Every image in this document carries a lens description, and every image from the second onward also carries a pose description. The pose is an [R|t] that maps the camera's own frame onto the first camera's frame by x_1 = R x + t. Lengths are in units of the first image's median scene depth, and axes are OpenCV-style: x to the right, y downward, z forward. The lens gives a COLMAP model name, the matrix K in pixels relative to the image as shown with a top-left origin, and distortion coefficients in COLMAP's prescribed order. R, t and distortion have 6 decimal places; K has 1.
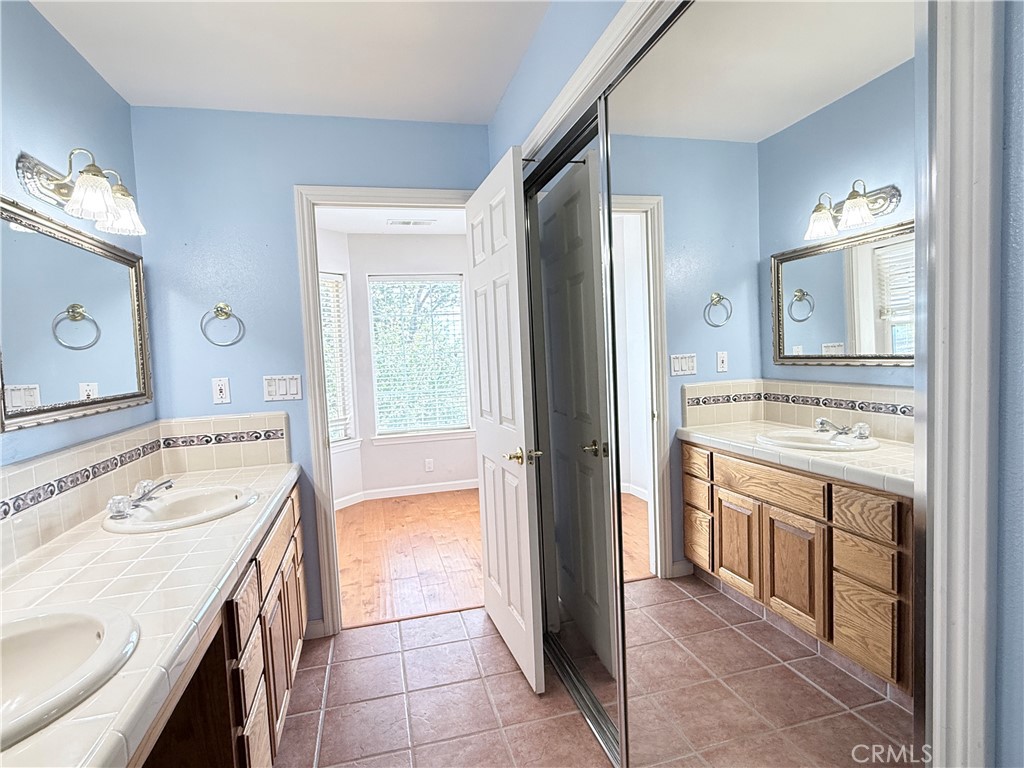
lens RADIAL K [[548.3, 0, 510.9], [0, 548.3, 380.9], [0, 0, 1]] dist [-0.000657, 0.000077]
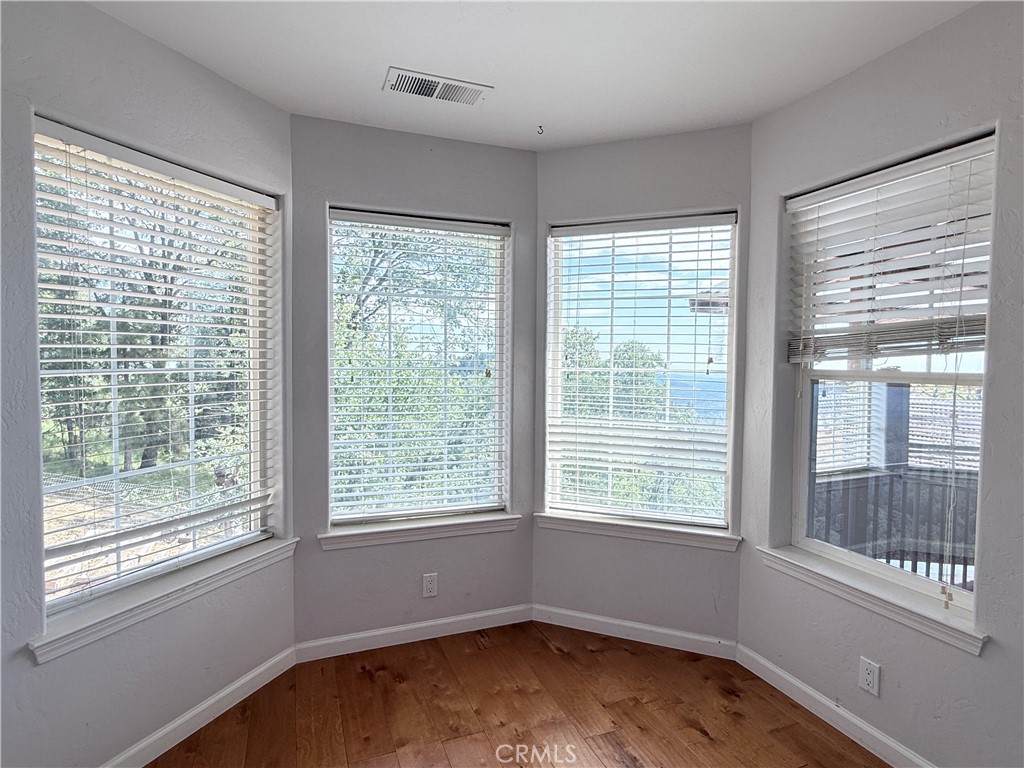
lens RADIAL K [[548.3, 0, 510.1], [0, 548.3, 381.9], [0, 0, 1]] dist [-0.000657, 0.000077]
pose [[0.991598, 0.048925, 0.119749, -0.151461], [-0.046959, 0.998713, -0.019184, -0.032290], [-0.120533, 0.013400, 0.992619, 0.495258]]
